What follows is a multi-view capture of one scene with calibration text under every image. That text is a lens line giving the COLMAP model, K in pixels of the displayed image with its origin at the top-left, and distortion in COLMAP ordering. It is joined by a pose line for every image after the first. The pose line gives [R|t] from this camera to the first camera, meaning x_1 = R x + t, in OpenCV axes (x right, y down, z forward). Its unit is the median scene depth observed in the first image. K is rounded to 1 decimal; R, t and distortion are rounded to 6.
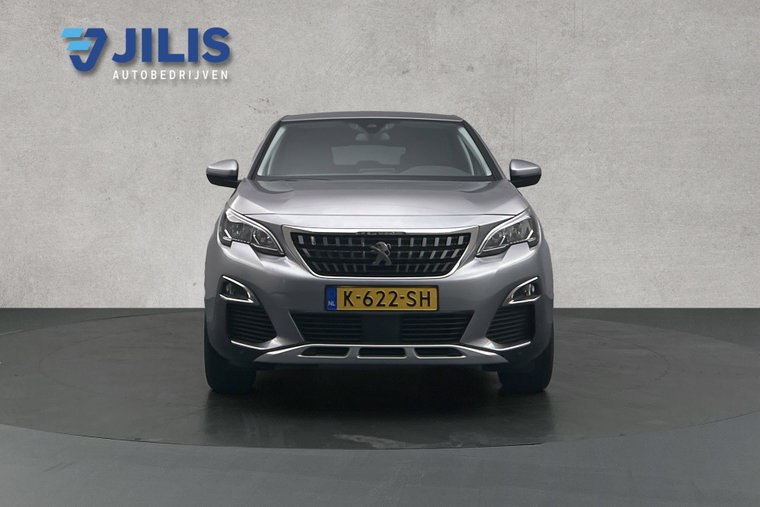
lens RADIAL K [[593.4, 0, 379.5], [0, 593.4, 253.3], [0, 0, 1]] dist [0.005386, 0.001591]
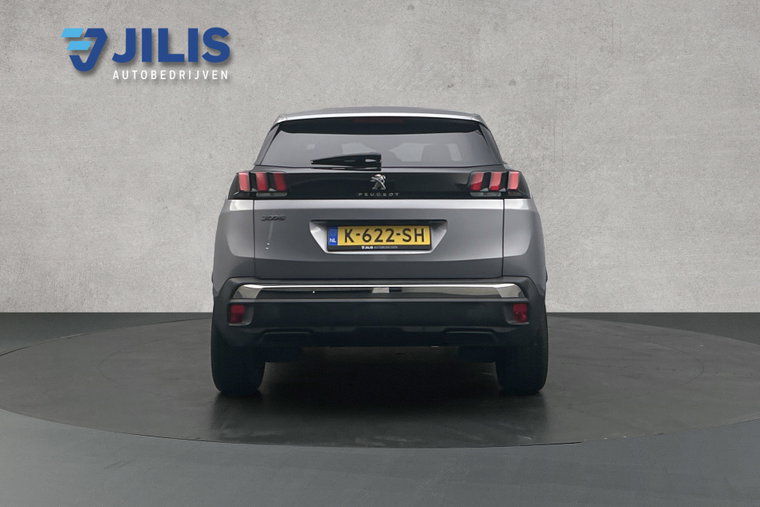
lens RADIAL K [[593.4, 0, 380.3], [0, 593.4, 253.1], [0, 0, 1]] dist [0.005386, 0.001591]
pose [[0.999999, -0.000128, 0.001627, -0.078690], [0.000128, 1.000000, -0.000471, -0.011334], [-0.001627, 0.000471, 0.999999, -0.041128]]
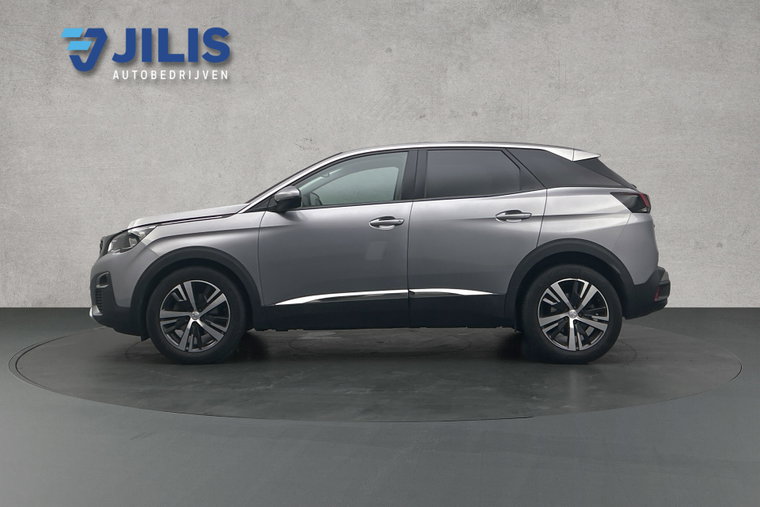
lens RADIAL K [[593.4, 0, 380.3], [0, 593.4, 254.0], [0, 0, 1]] dist [0.005386, 0.001591]
pose [[0.999999, -0.000209, 0.001544, -0.044327], [0.000207, 0.999999, 0.001140, -0.020230], [-0.001544, -0.001139, 0.999998, -0.228421]]
